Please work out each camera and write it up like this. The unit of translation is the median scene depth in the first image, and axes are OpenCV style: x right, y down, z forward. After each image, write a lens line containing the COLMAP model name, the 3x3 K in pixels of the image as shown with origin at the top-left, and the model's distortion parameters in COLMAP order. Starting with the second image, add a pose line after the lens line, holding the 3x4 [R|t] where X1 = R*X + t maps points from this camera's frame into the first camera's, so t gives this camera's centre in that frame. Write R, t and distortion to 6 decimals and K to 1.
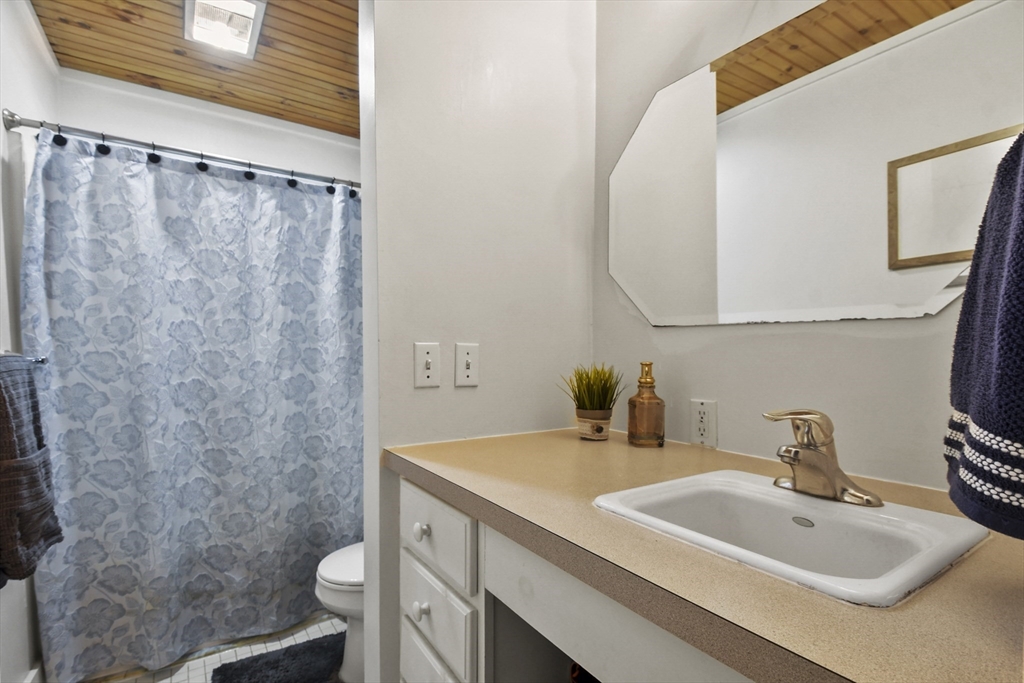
lens RADIAL K [[475.9, 0, 505.0], [0, 475.9, 374.4], [0, 0, 1]] dist [0.018507, -0.015271]
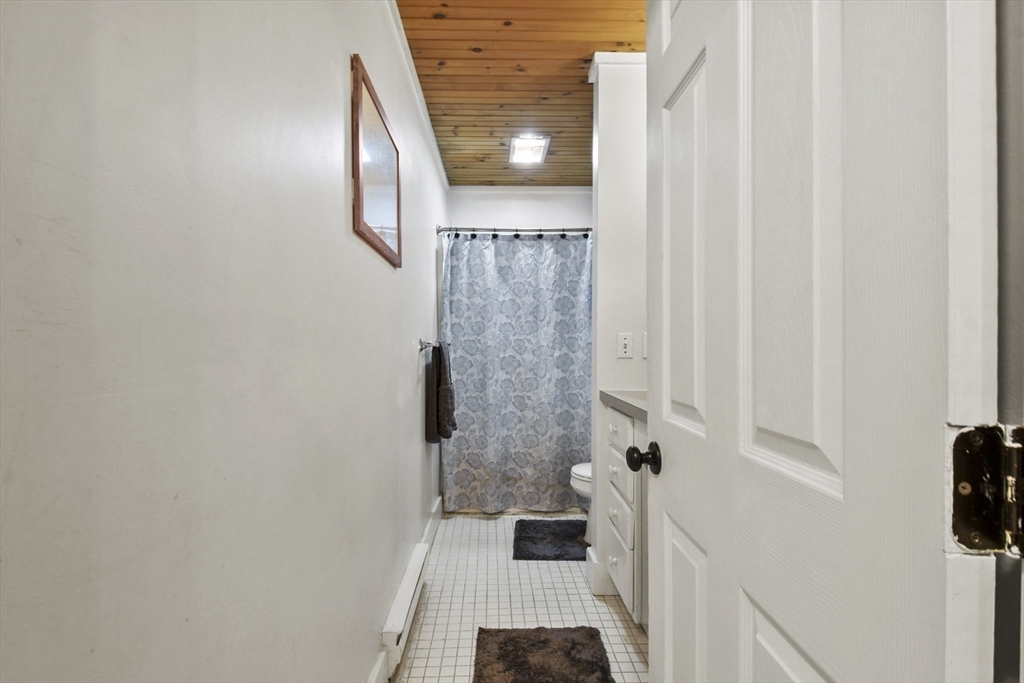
lens RADIAL K [[475.9, 0, 506.3], [0, 475.9, 344.6], [0, 0, 1]] dist [0.018507, -0.015271]
pose [[0.846082, 0.000067, -0.533052, 0.277928], [-0.021368, 0.999200, -0.033790, 0.030993], [0.532624, 0.039980, 0.845407, -0.499004]]
